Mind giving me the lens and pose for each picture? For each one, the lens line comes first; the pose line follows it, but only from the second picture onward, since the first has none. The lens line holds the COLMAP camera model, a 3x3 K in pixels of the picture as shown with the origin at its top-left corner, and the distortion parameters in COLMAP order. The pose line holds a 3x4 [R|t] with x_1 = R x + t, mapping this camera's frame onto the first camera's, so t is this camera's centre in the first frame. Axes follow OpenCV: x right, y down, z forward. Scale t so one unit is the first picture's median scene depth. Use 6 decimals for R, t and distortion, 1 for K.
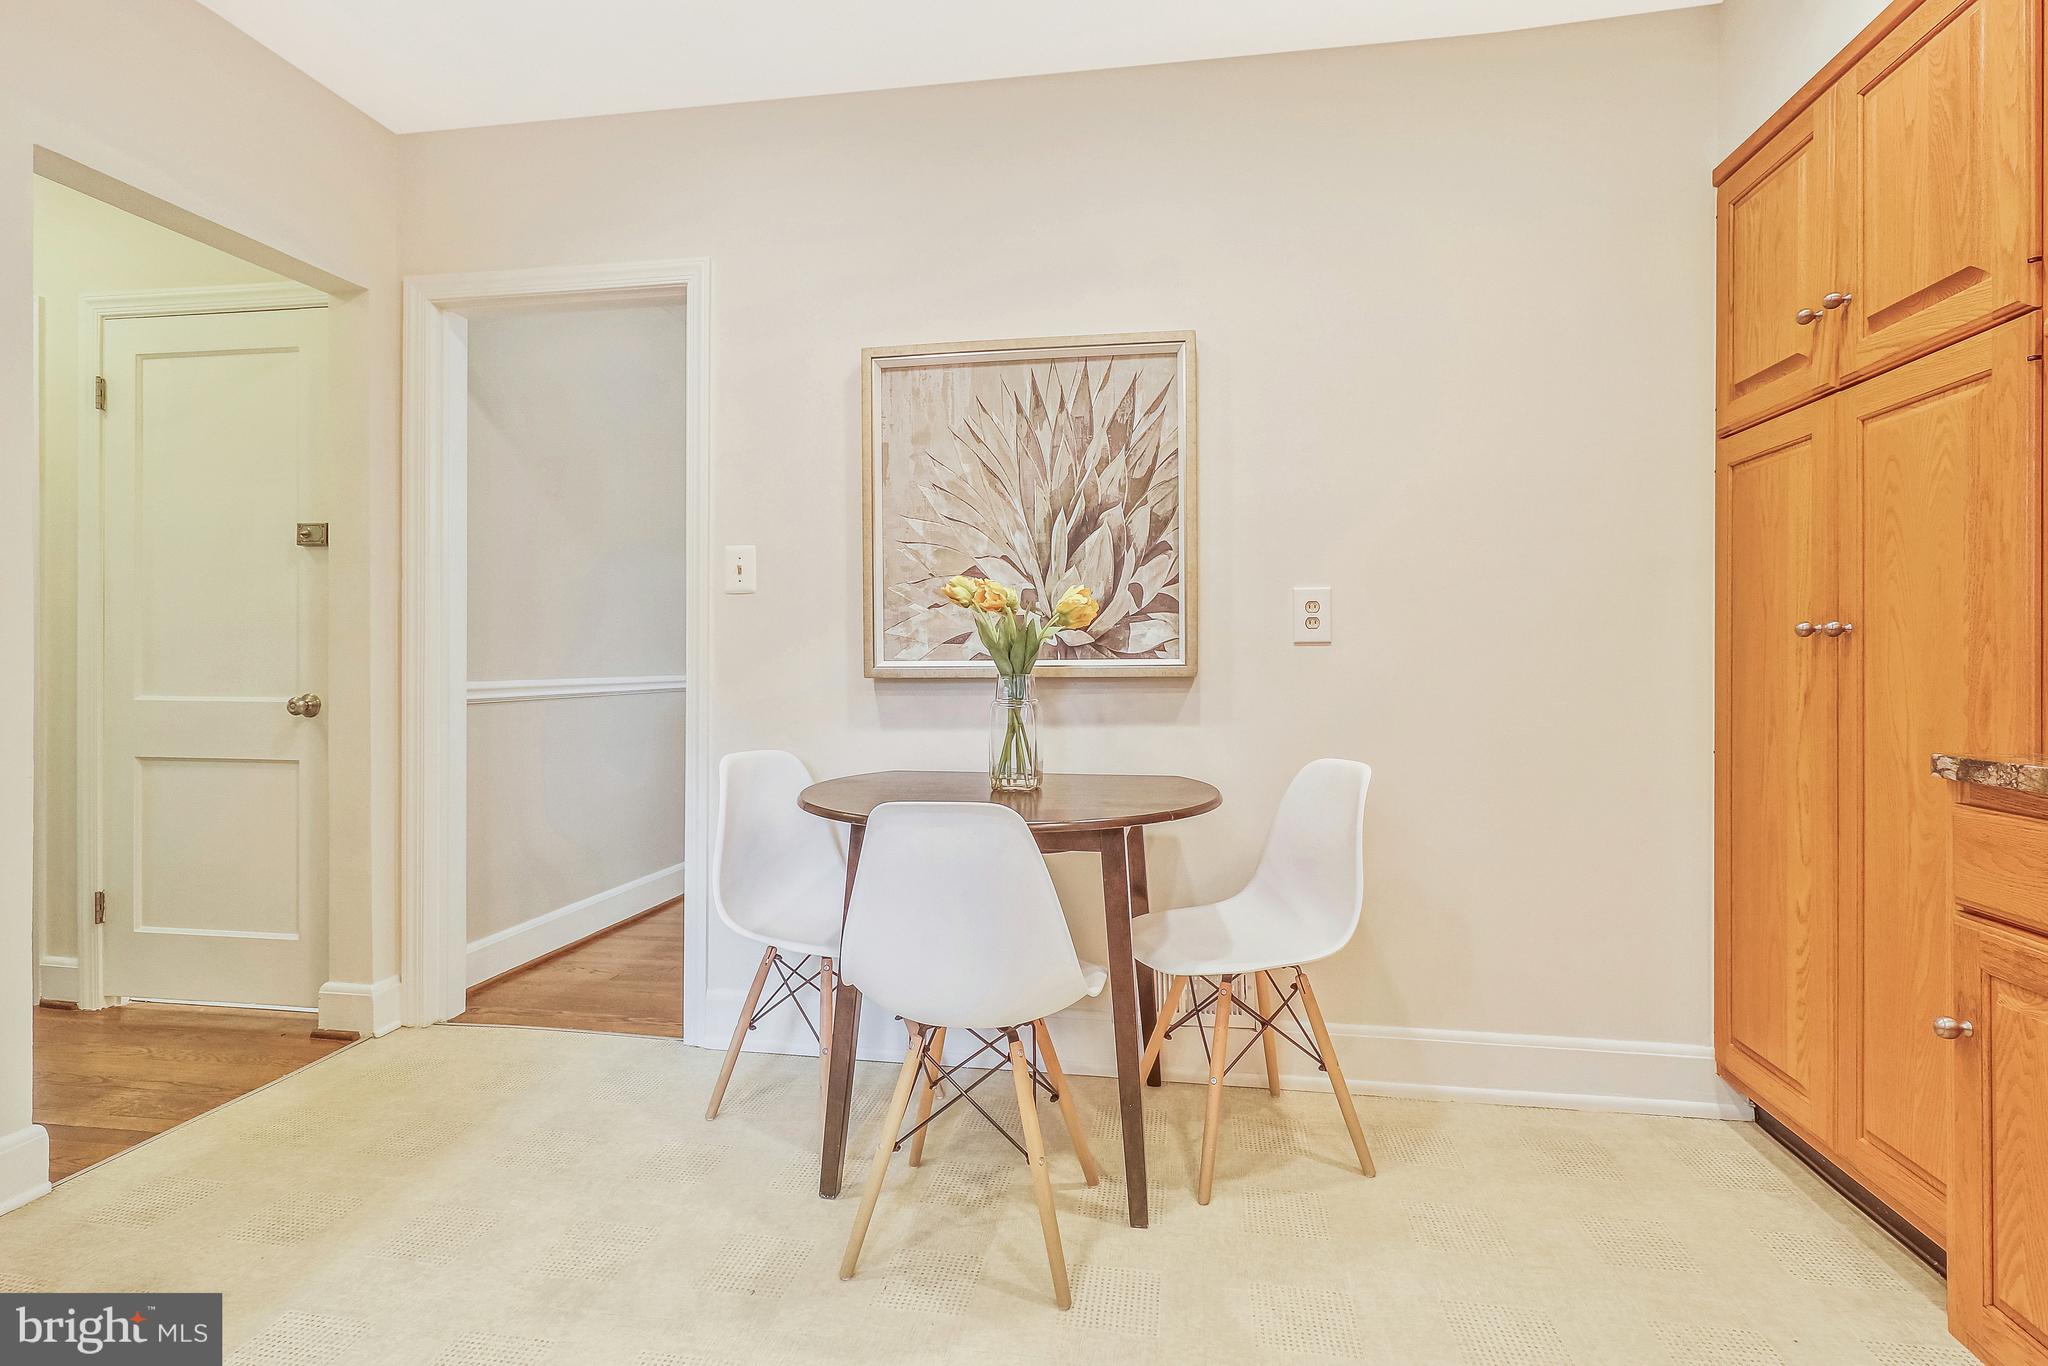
lens RADIAL K [[1001.4, 0, 1032.2], [0, 1001.4, 669.8], [0, 0, 1]] dist [0.000118, -0.000689]
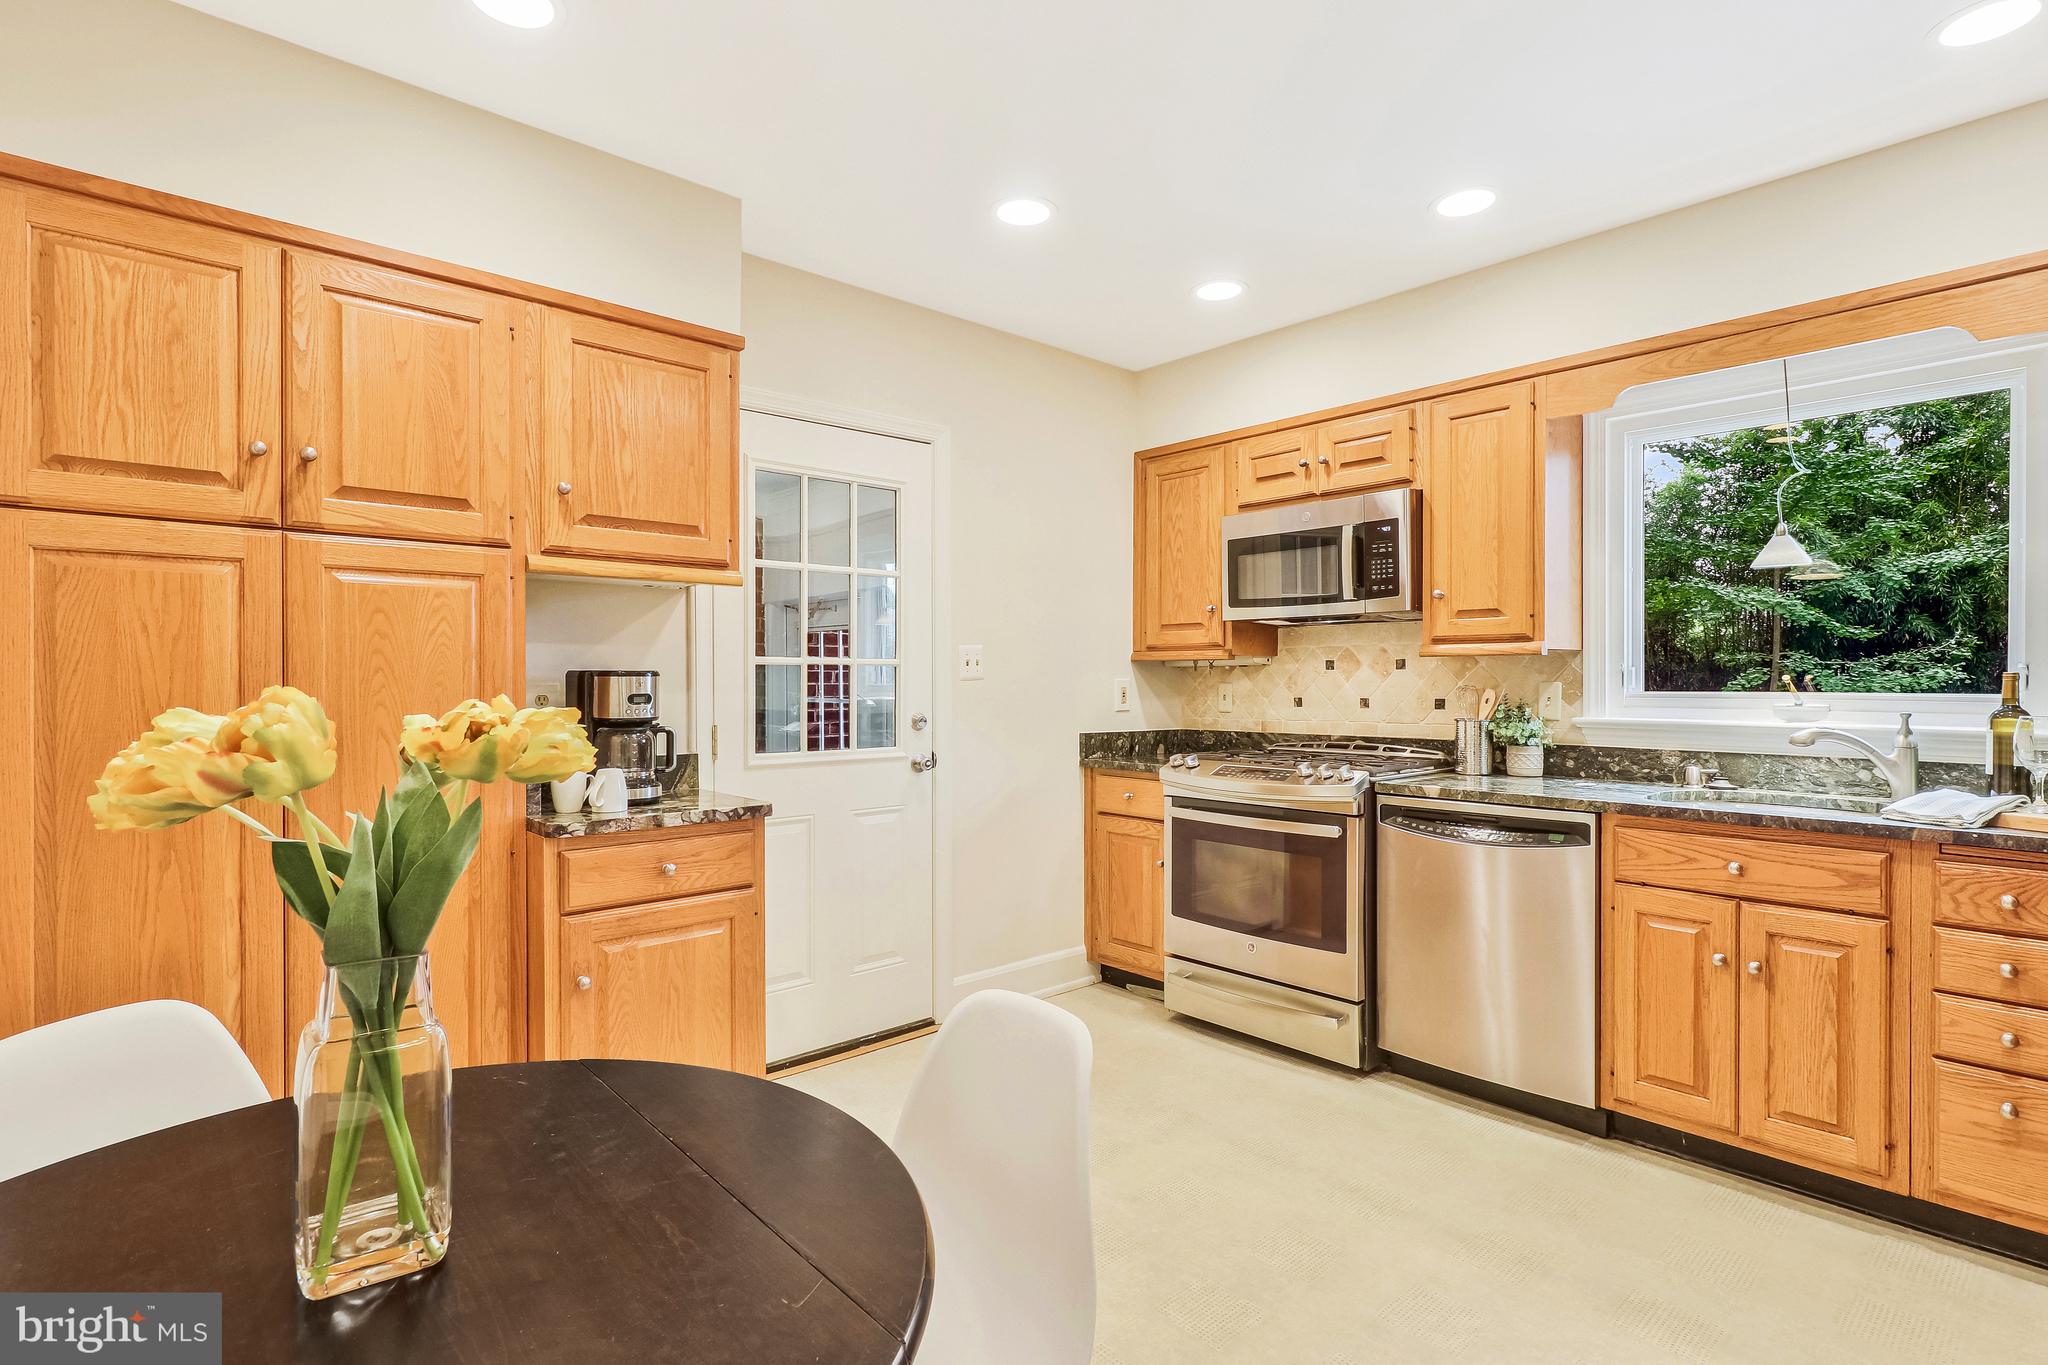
lens RADIAL K [[1001.4, 0, 1037.5], [0, 1001.4, 688.6], [0, 0, 1]] dist [0.000118, -0.000689]
pose [[-0.775246, -0.003204, 0.631652, -0.404599], [0.008217, 0.999851, 0.015157, -0.086073], [-0.631606, 0.016941, -0.775104, 1.004758]]
